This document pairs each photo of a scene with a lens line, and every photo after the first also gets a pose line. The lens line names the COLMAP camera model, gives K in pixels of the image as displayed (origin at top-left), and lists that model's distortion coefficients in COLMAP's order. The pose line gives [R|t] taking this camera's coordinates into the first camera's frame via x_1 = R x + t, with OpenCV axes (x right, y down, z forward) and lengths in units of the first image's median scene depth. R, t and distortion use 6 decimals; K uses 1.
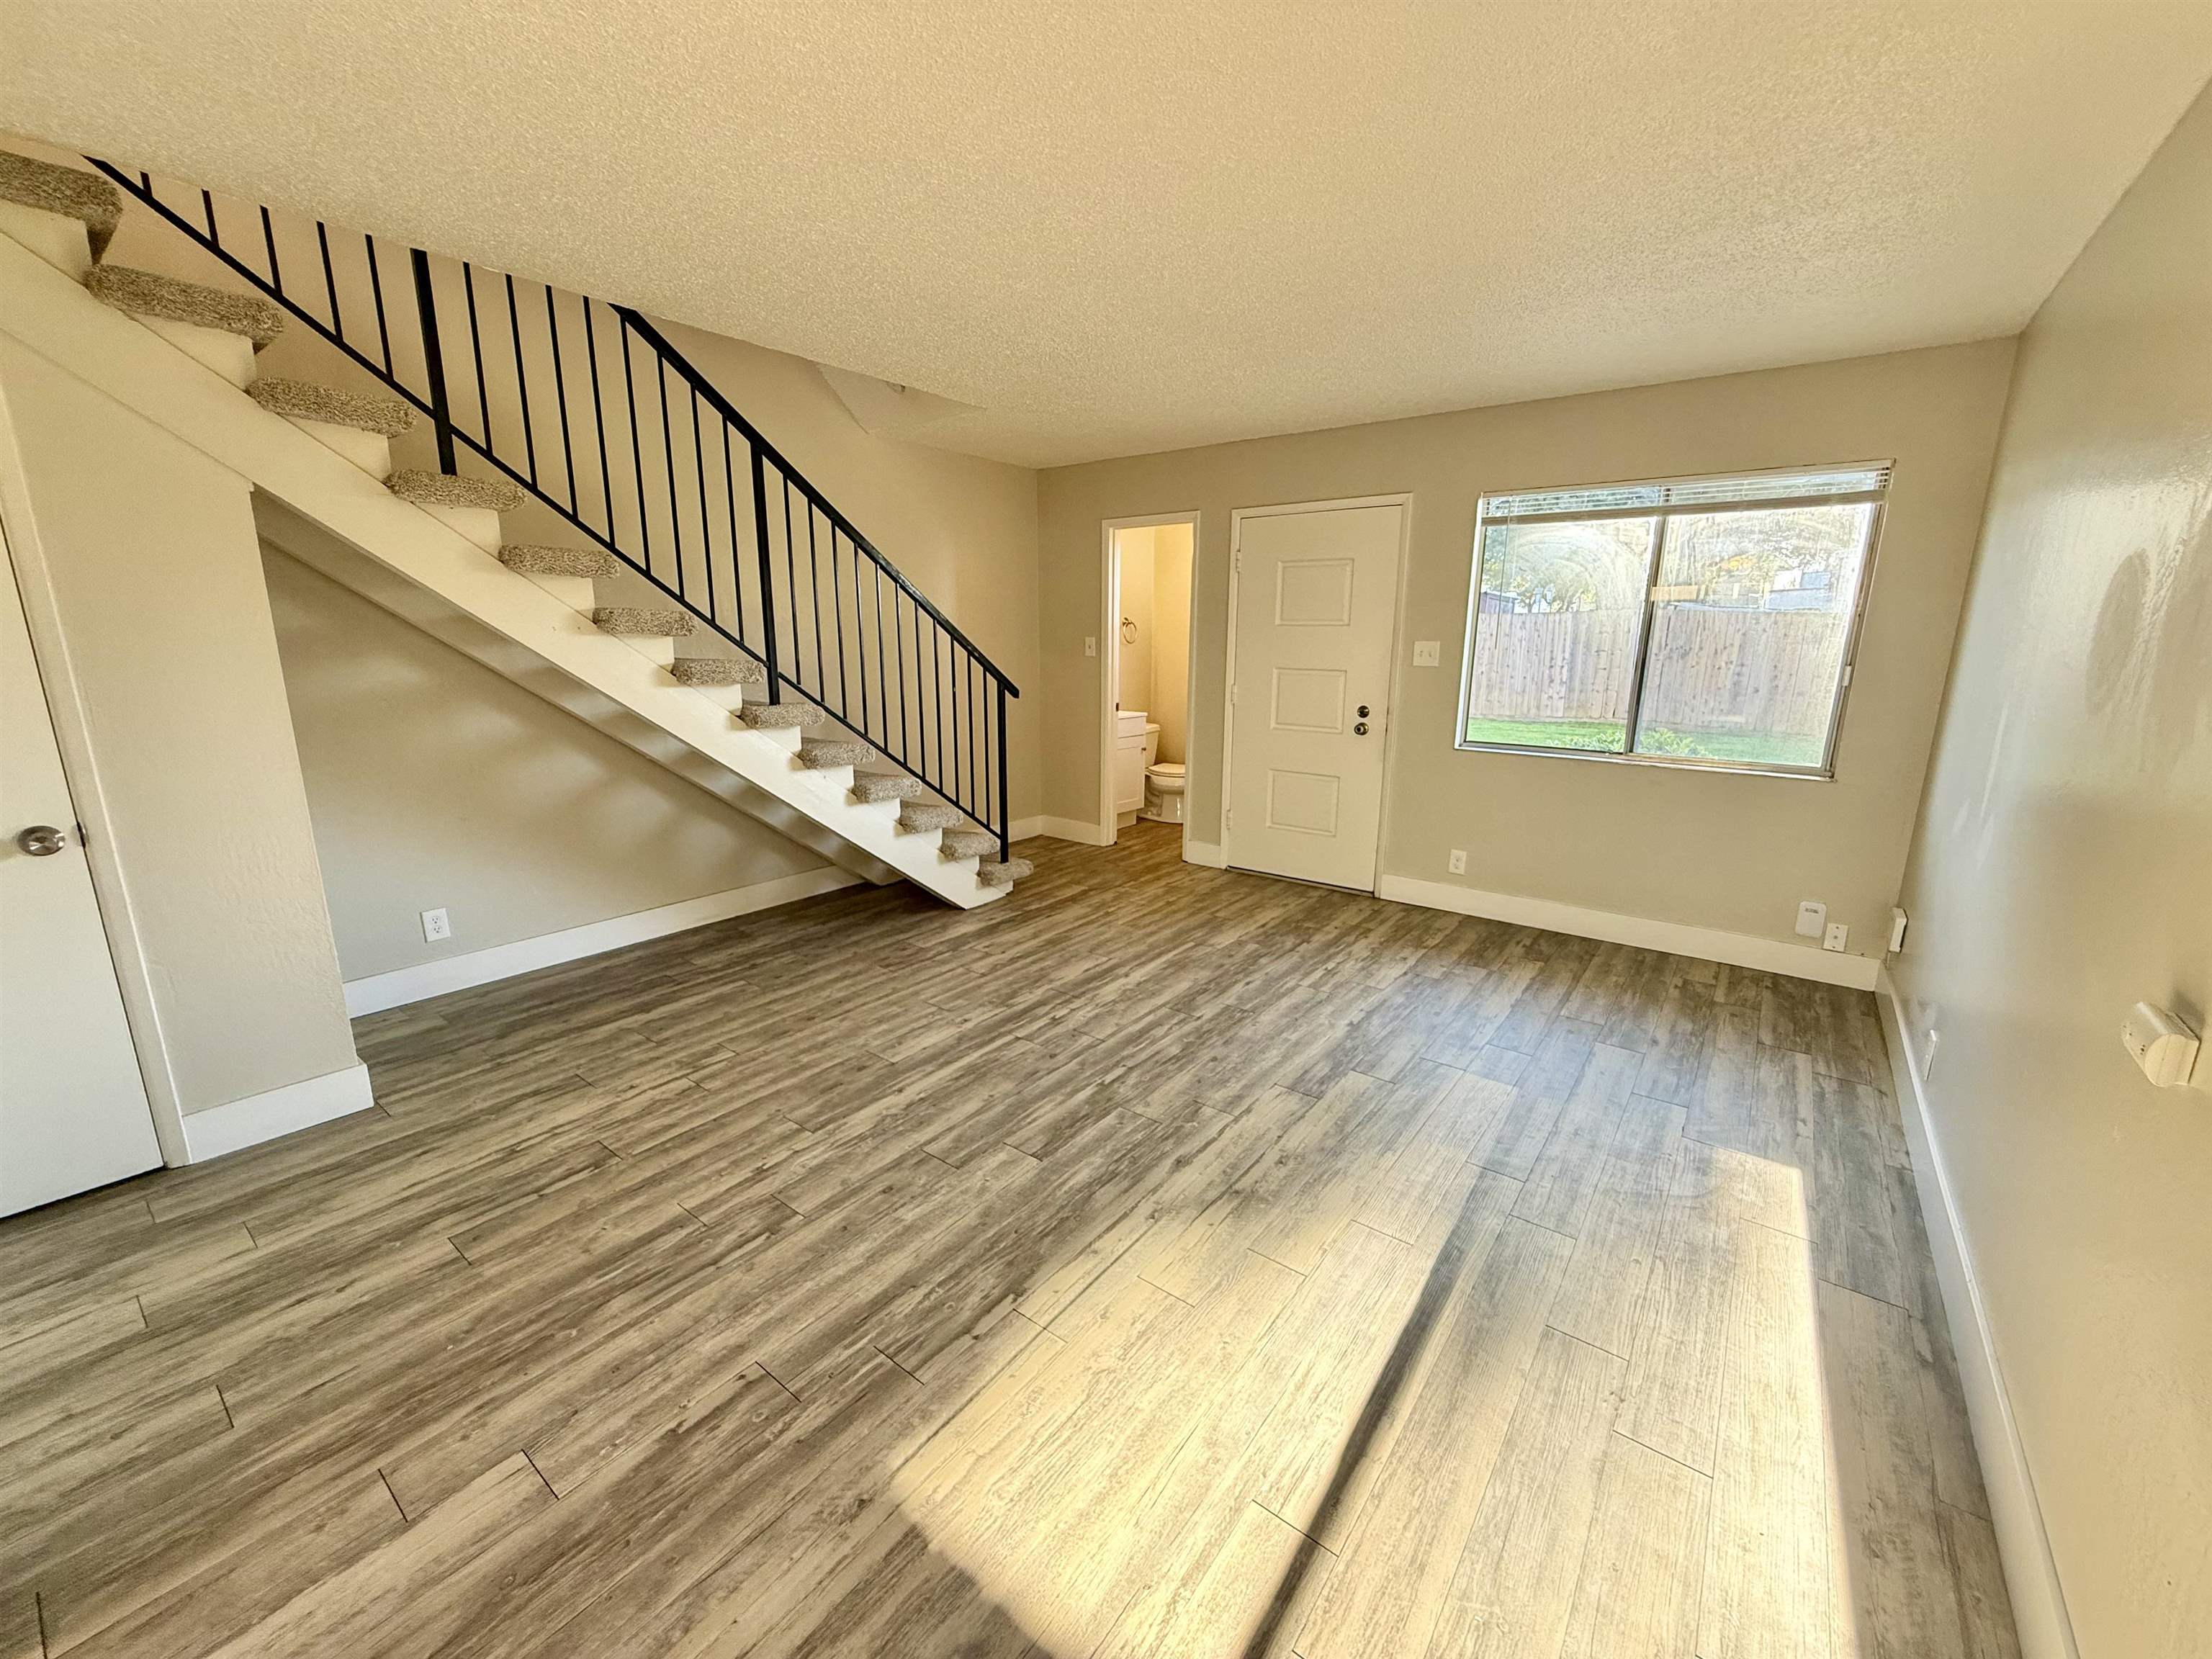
lens RADIAL K [[880.7, 0, 1103.4], [0, 880.7, 832.5], [0, 0, 1]] dist [-0.000408, -0.000040]
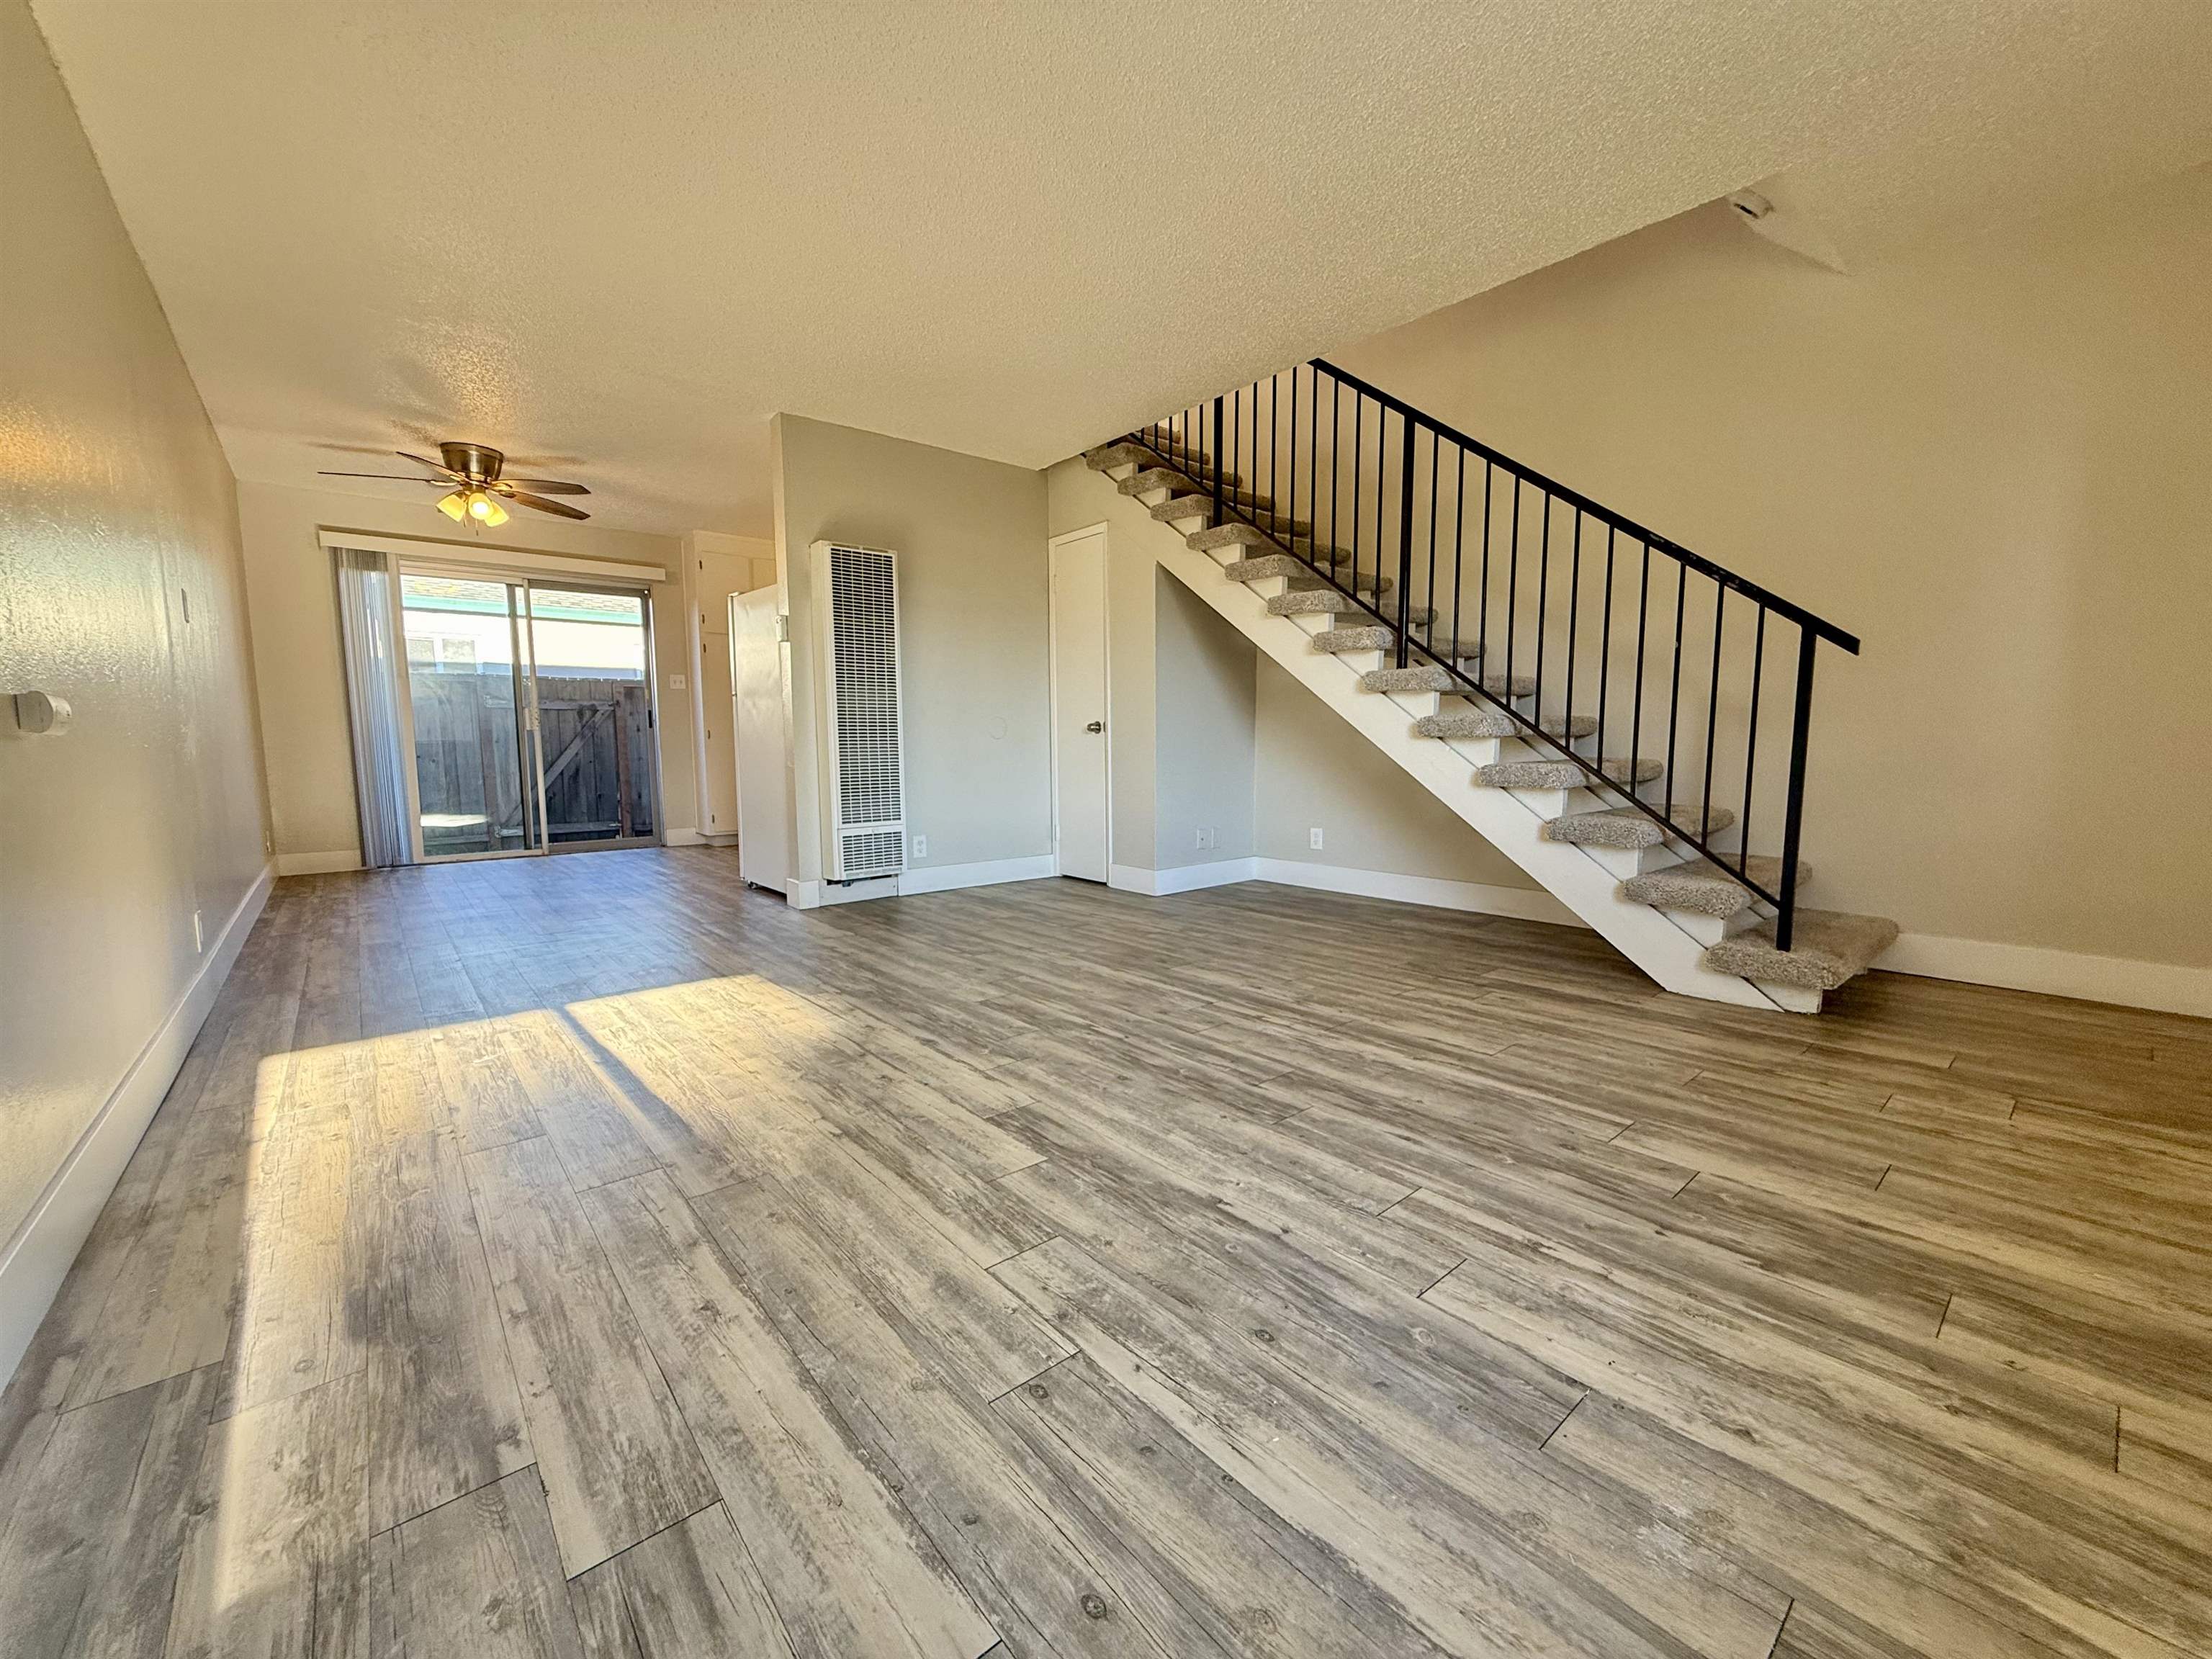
lens RADIAL K [[880.7, 0, 1102.6], [0, 880.7, 852.6], [0, 0, 1]] dist [-0.000408, -0.000040]
pose [[-0.212743, 0.120476, -0.969652, 0.660900], [-0.212147, 0.963002, 0.166195, -0.034753], [0.953800, 0.241066, -0.179313, 0.860928]]
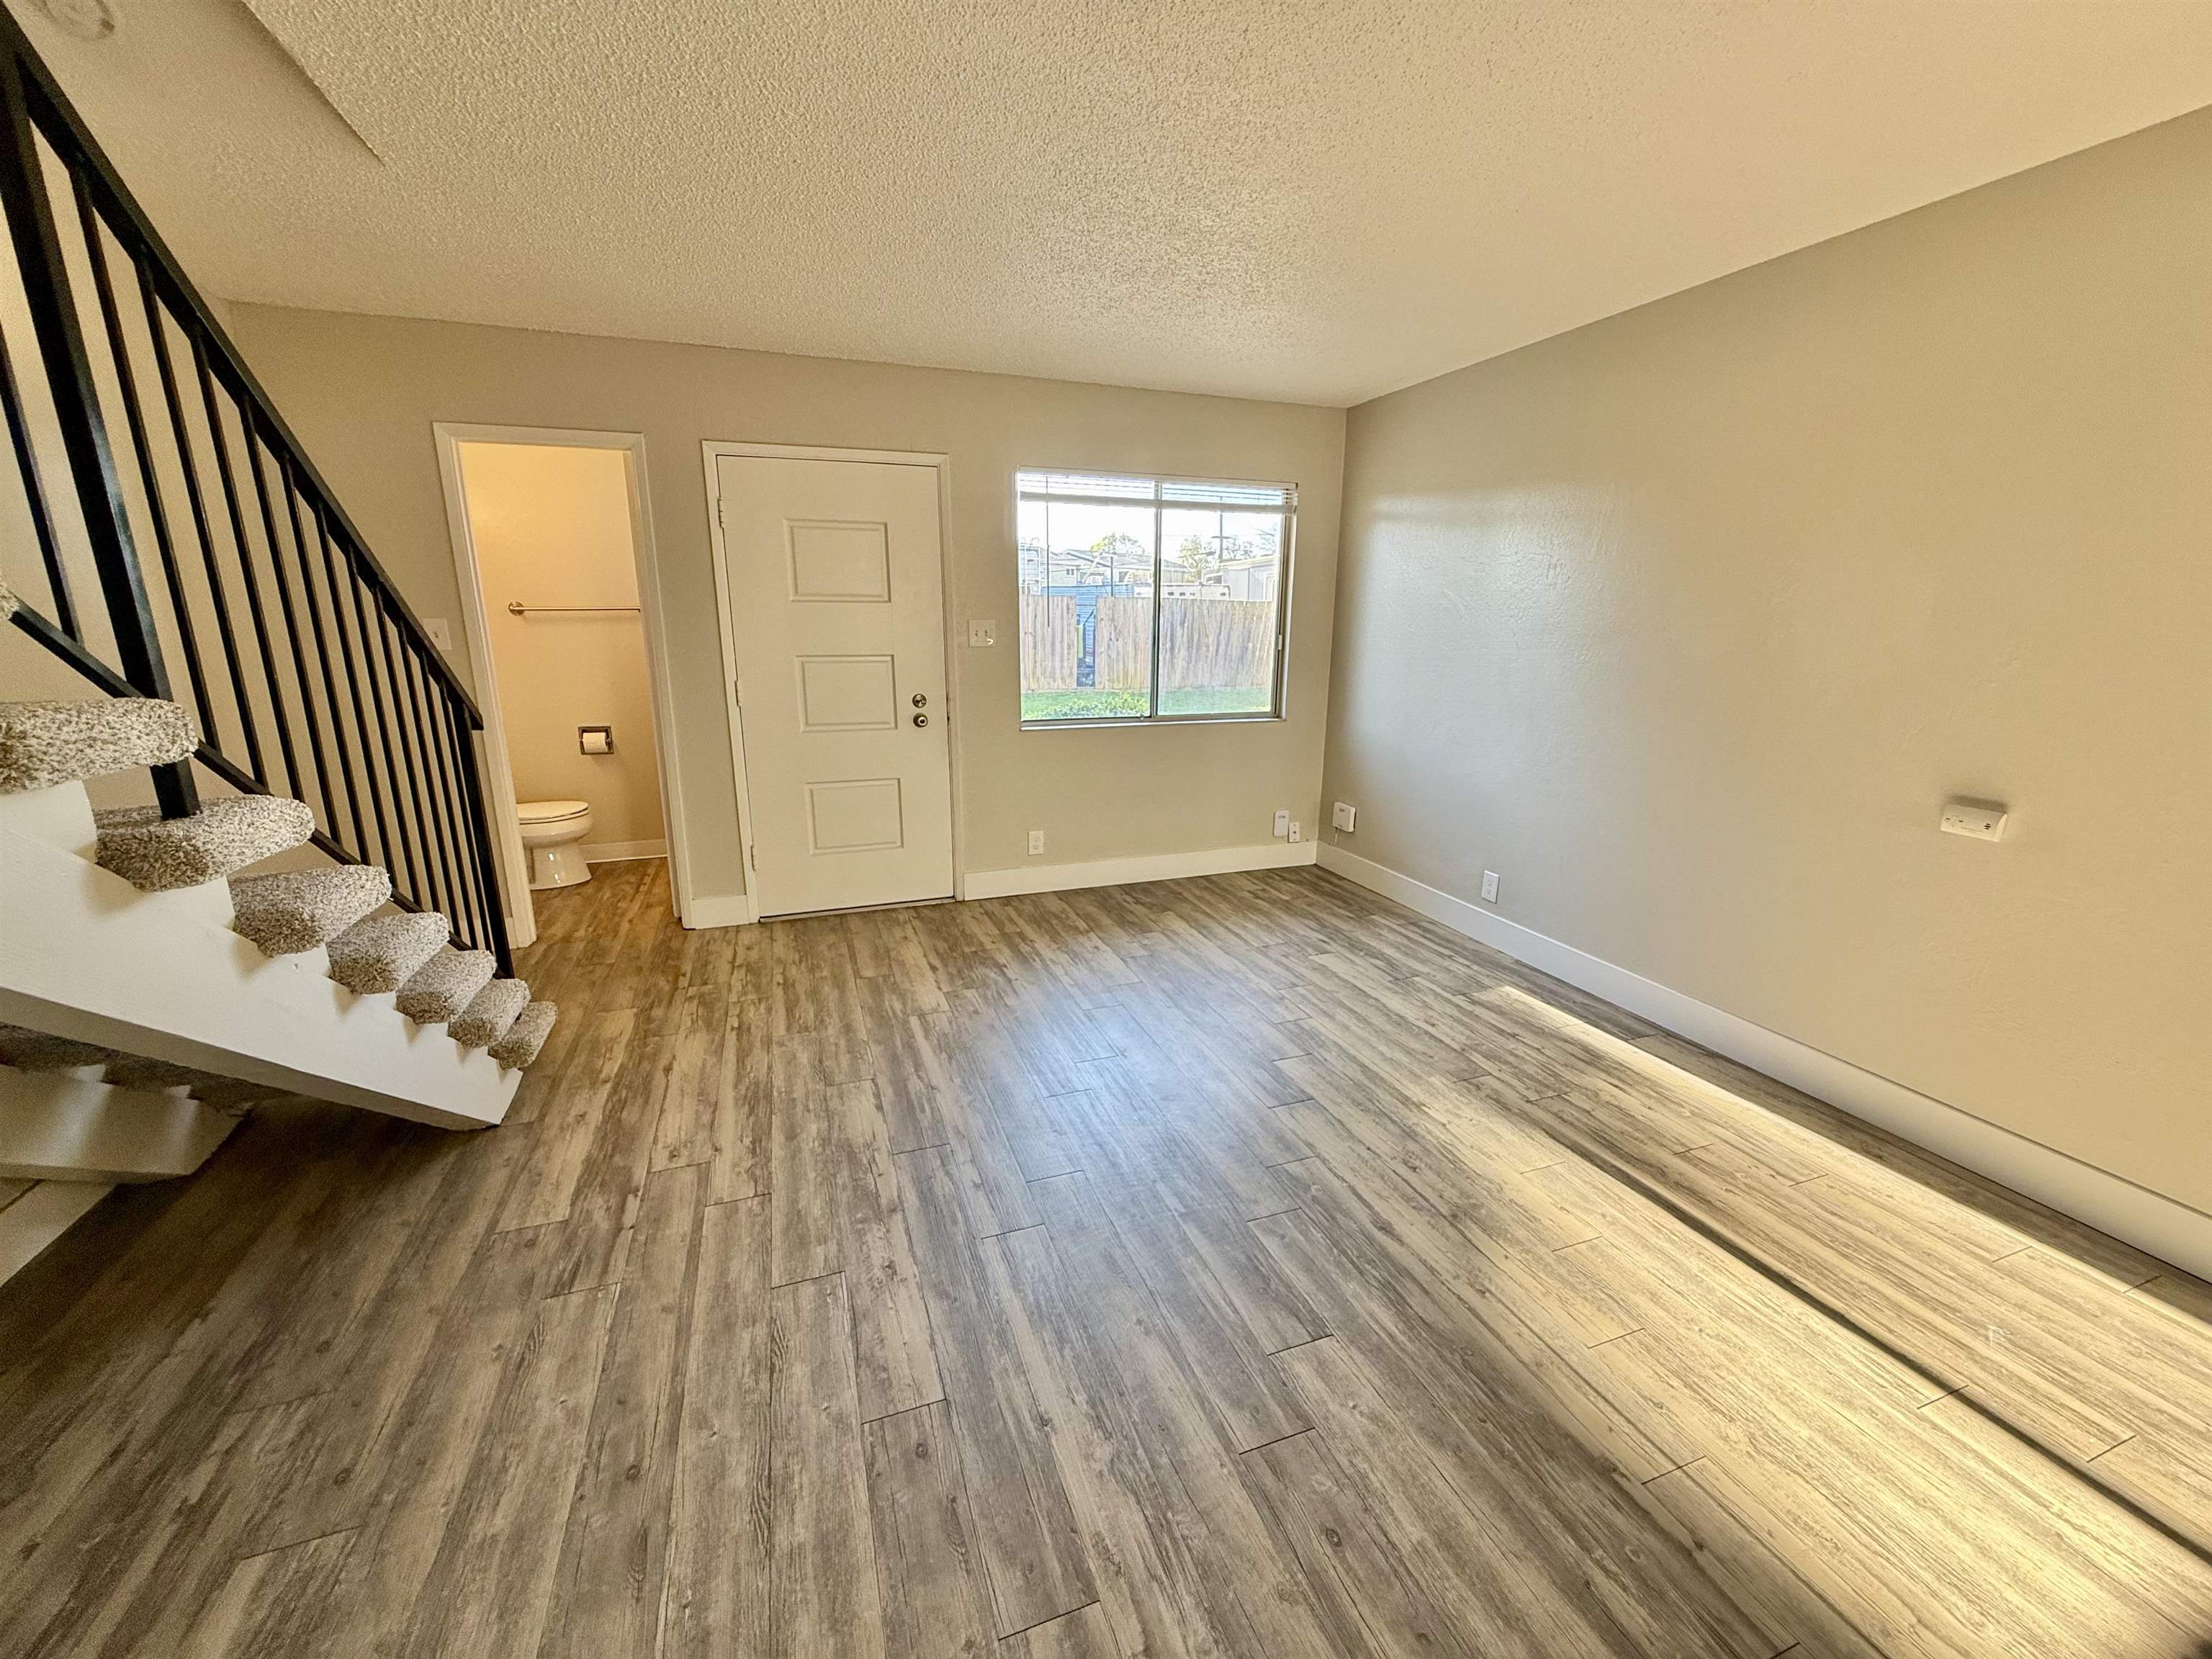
lens RADIAL K [[880.7, 0, 1101.9], [0, 880.7, 832.4], [0, 0, 1]] dist [-0.000408, -0.000040]
pose [[0.537594, -0.207812, 0.817195, -0.446053], [0.187112, 0.974392, 0.124695, -0.106563], [-0.822181, 0.085872, 0.562711, 0.459622]]
